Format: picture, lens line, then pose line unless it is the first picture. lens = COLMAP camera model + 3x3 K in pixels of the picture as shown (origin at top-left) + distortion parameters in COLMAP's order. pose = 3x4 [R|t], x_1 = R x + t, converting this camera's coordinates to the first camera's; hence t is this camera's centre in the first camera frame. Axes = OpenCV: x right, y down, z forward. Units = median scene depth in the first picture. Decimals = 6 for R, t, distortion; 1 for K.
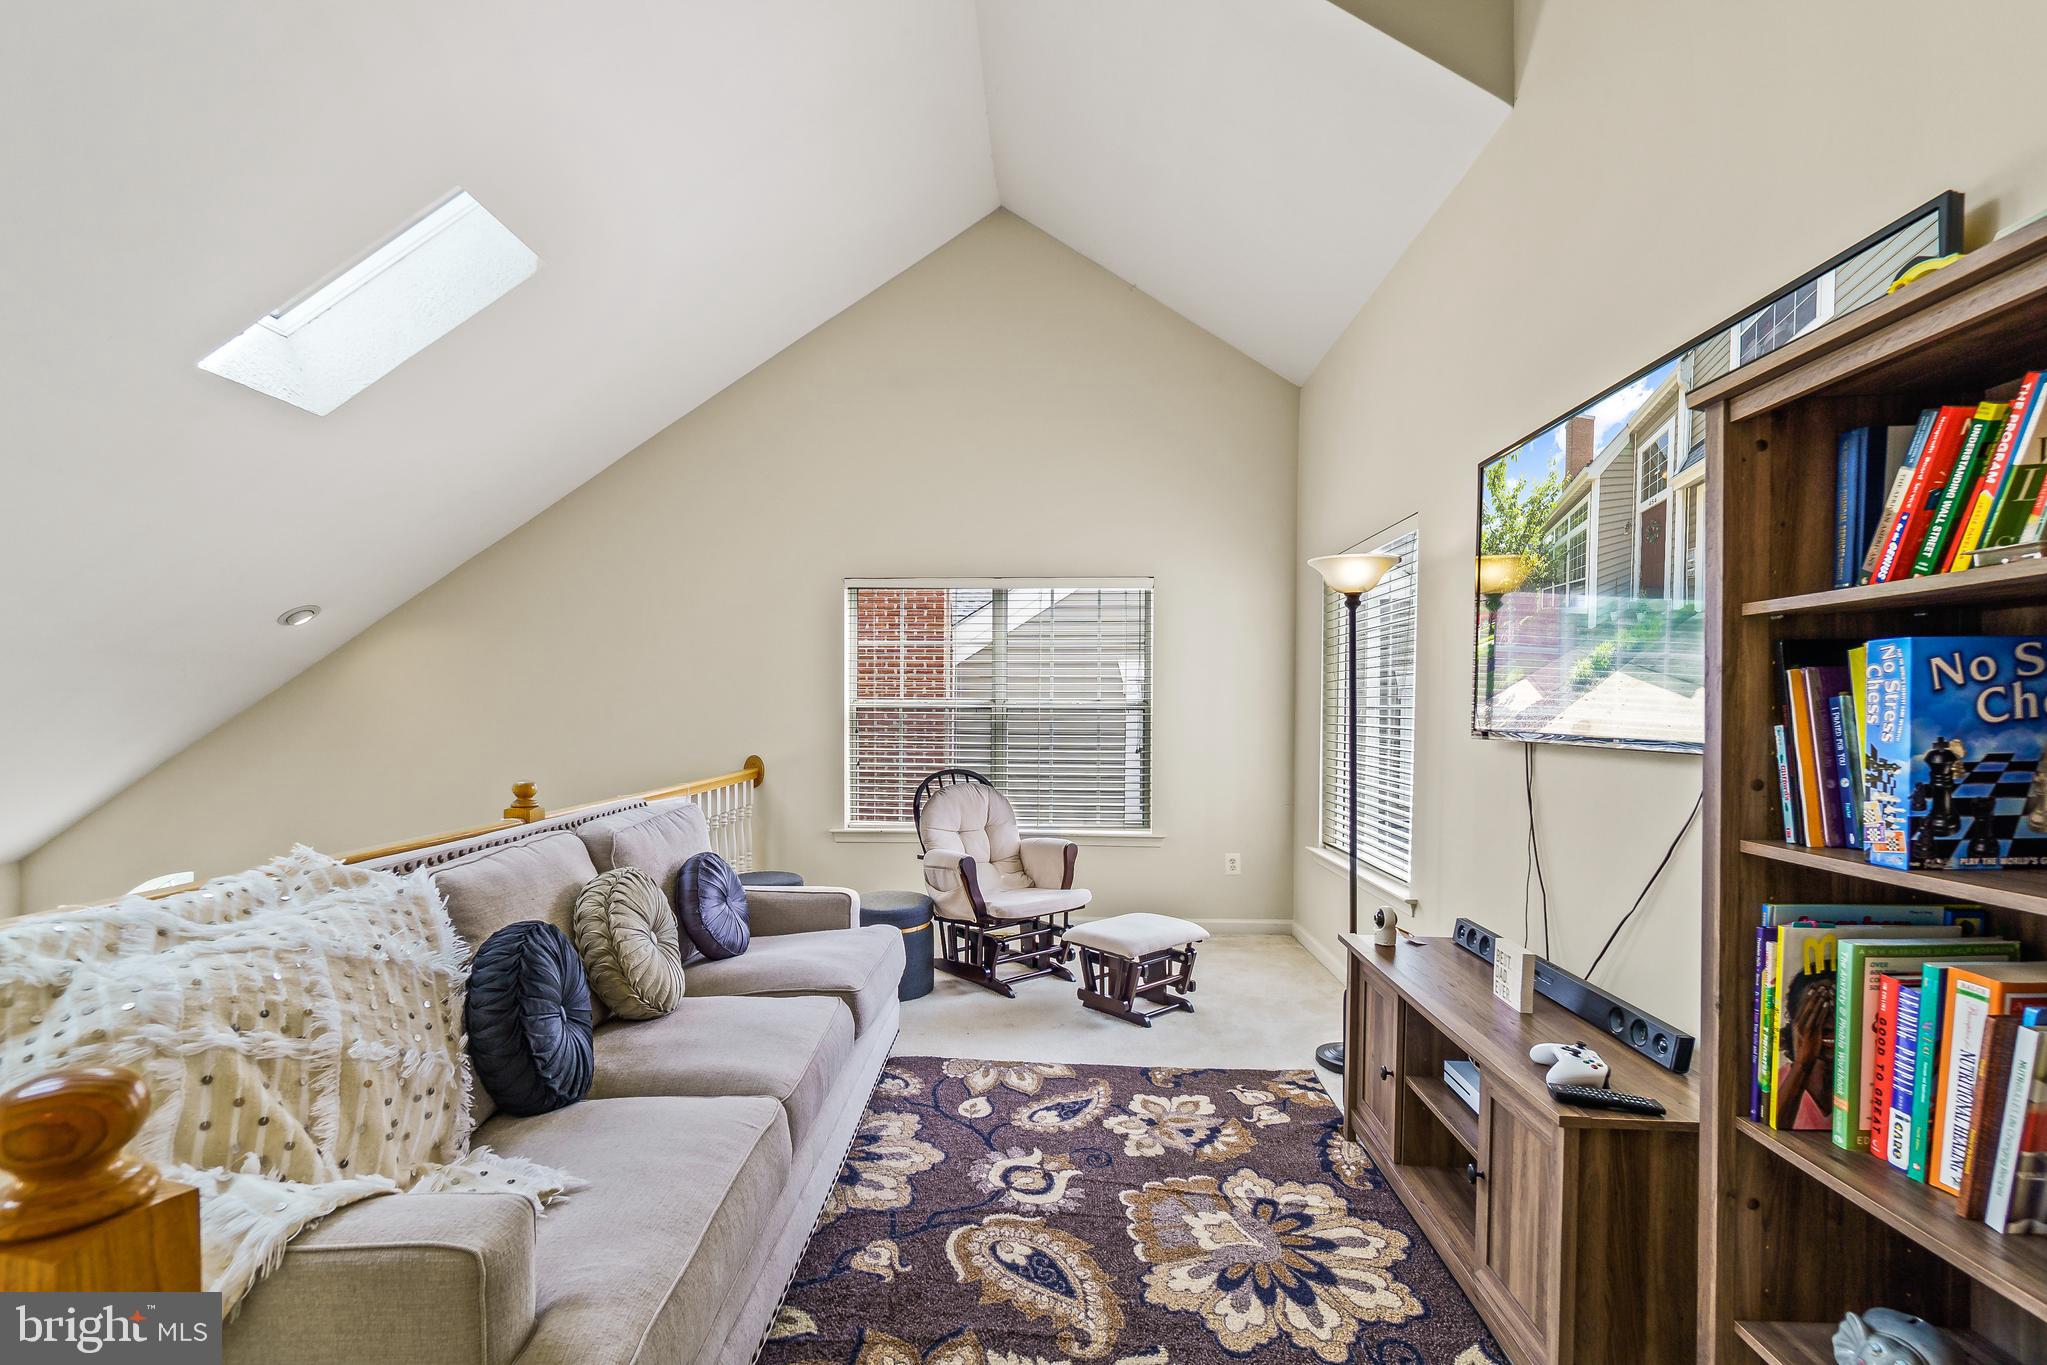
lens RADIAL K [[893.5, 0, 1011.0], [0, 893.5, 687.9], [0, 0, 1]] dist [-0.002550, -0.000097]
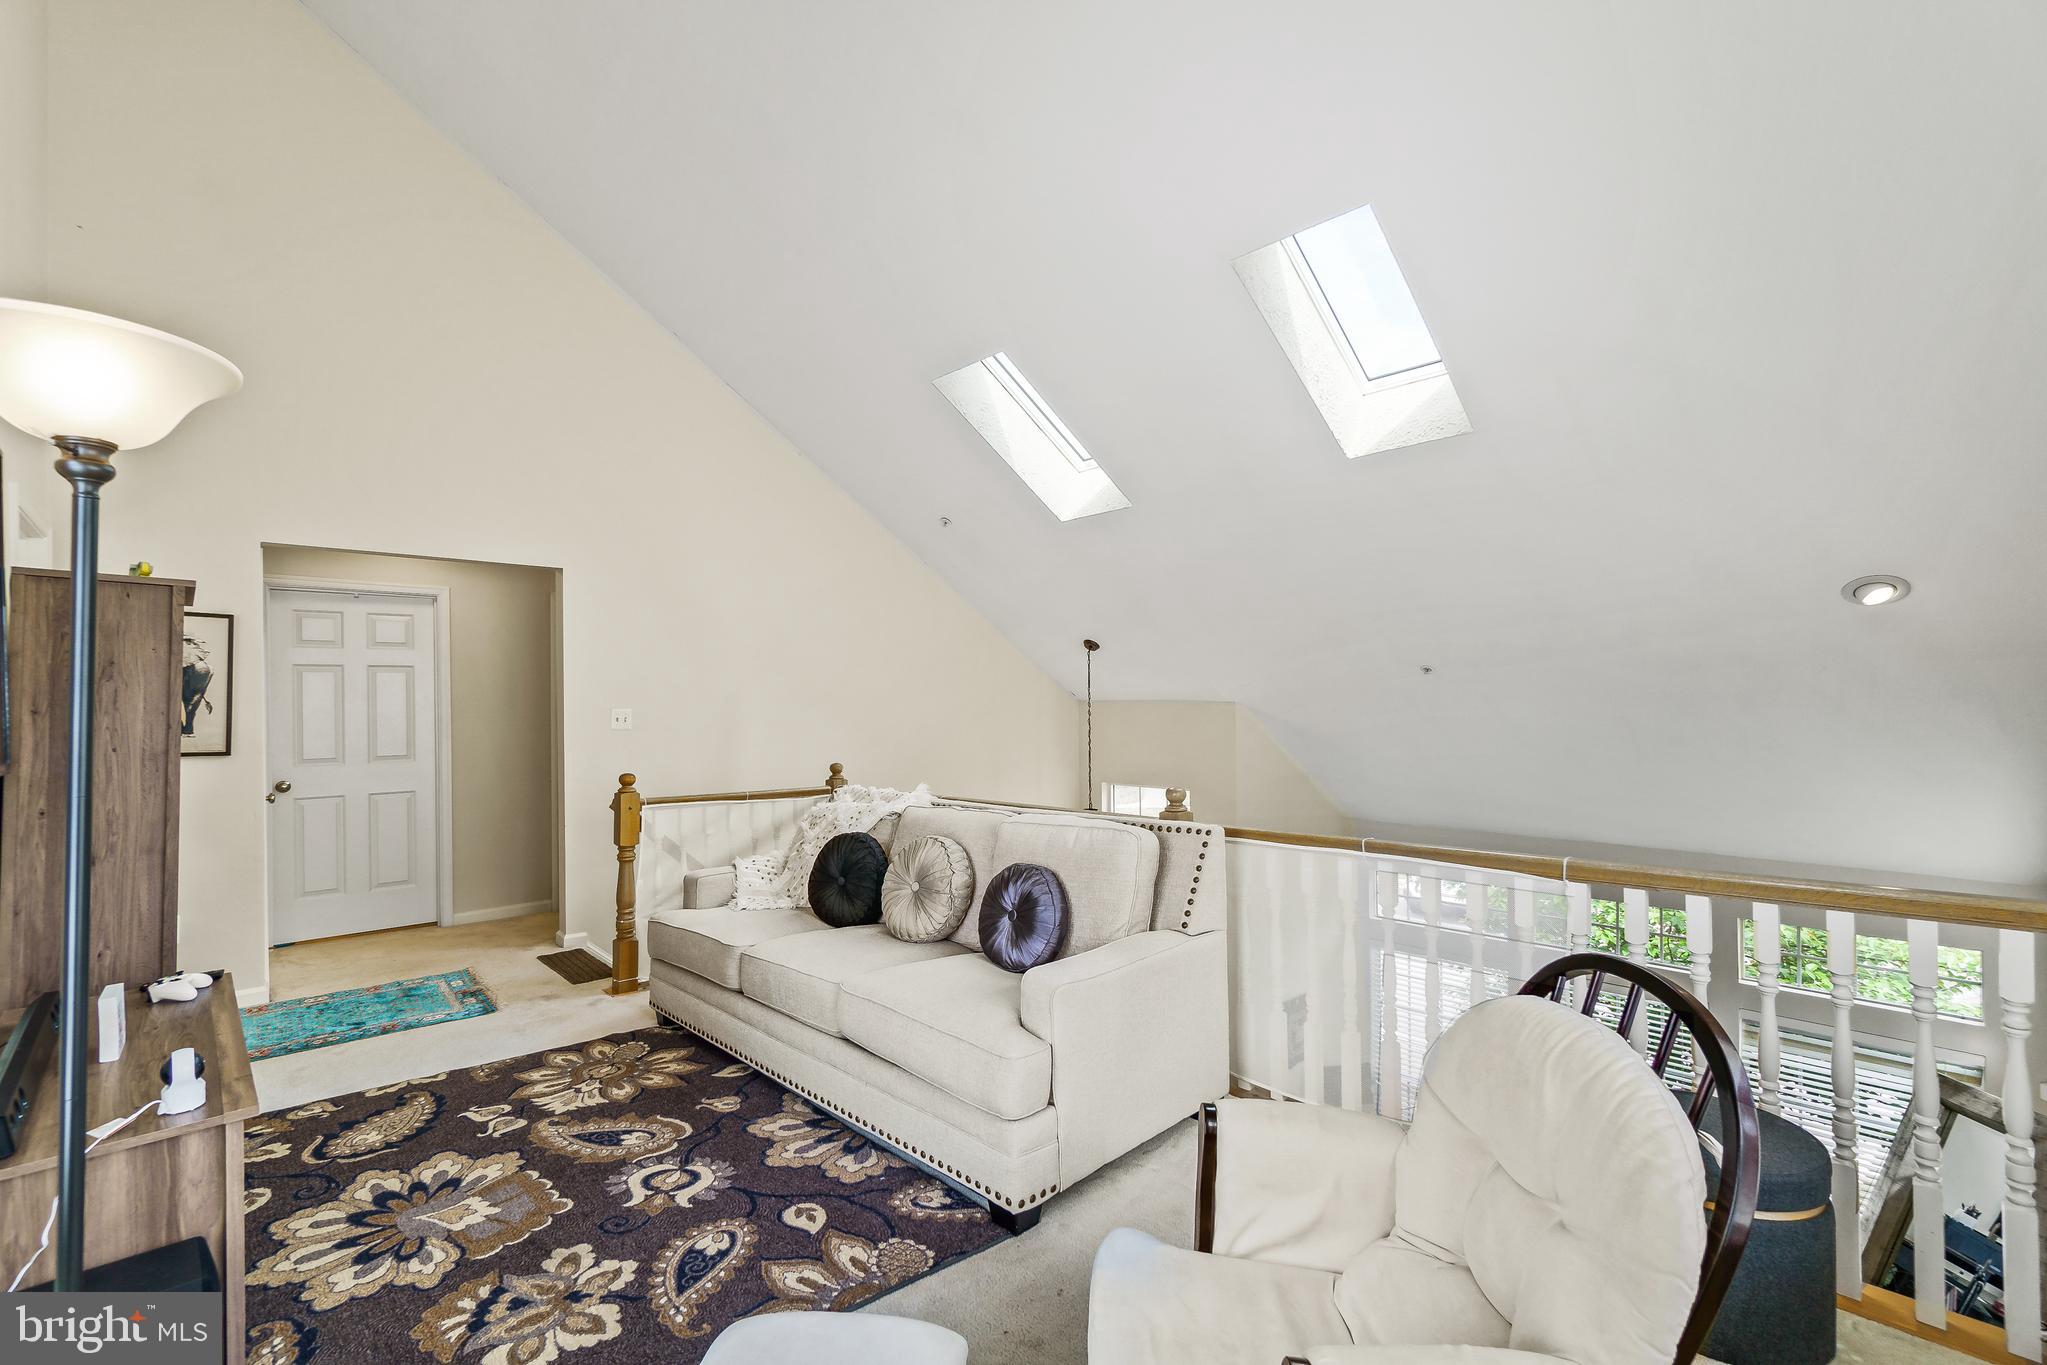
lens RADIAL K [[893.5, 0, 1011.0], [0, 893.5, 687.9], [0, 0, 1]] dist [-0.002550, -0.000097]
pose [[-0.688991, -0.011359, -0.724681, 0.504283], [0.024885, 0.998917, -0.039317, 0.022511], [0.724343, -0.045123, -0.687962, 2.012057]]
